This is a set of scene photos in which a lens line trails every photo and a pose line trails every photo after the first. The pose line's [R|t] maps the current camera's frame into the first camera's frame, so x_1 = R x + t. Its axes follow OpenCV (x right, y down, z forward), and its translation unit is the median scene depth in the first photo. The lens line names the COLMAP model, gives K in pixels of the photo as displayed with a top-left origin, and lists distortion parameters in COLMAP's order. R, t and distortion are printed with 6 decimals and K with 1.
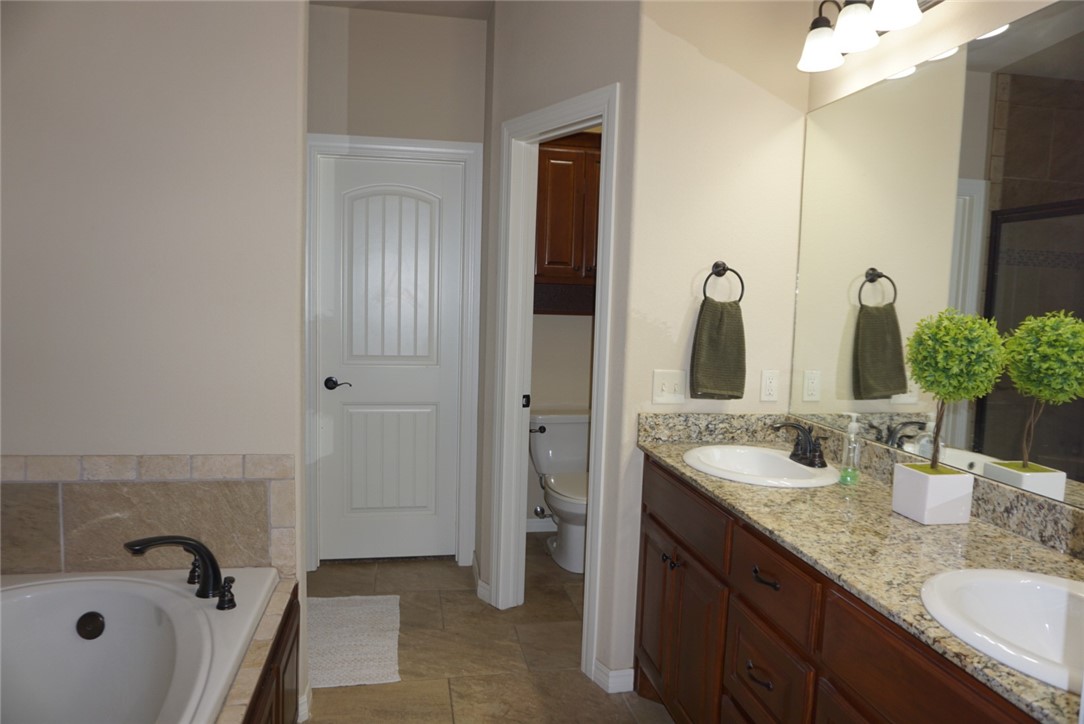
lens RADIAL K [[739.0, 0, 542.1], [0, 739.0, 361.3], [0, 0, 1]] dist [-0.007125, 0.008179]
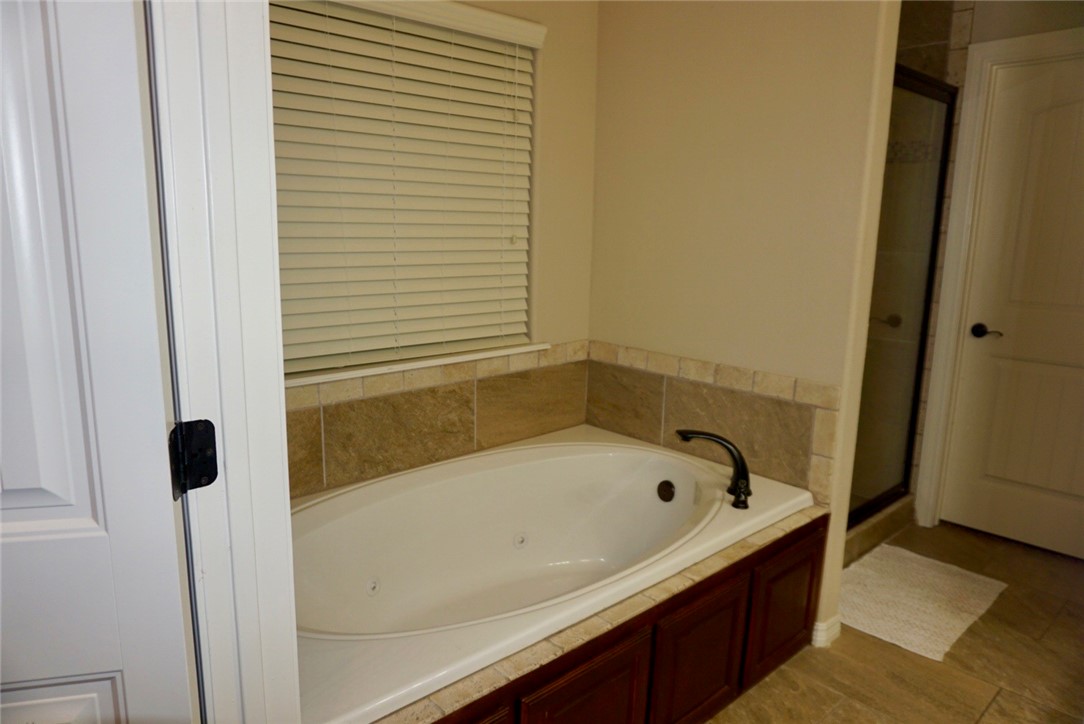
lens RADIAL K [[739.0, 0, 540.7], [0, 739.0, 361.2], [0, 0, 1]] dist [-0.007125, 0.008179]
pose [[0.536569, 0.139258, -0.832287, 0.271169], [-0.077717, 0.990253, 0.115585, 0.009206], [0.840270, 0.002663, 0.542161, 0.126673]]
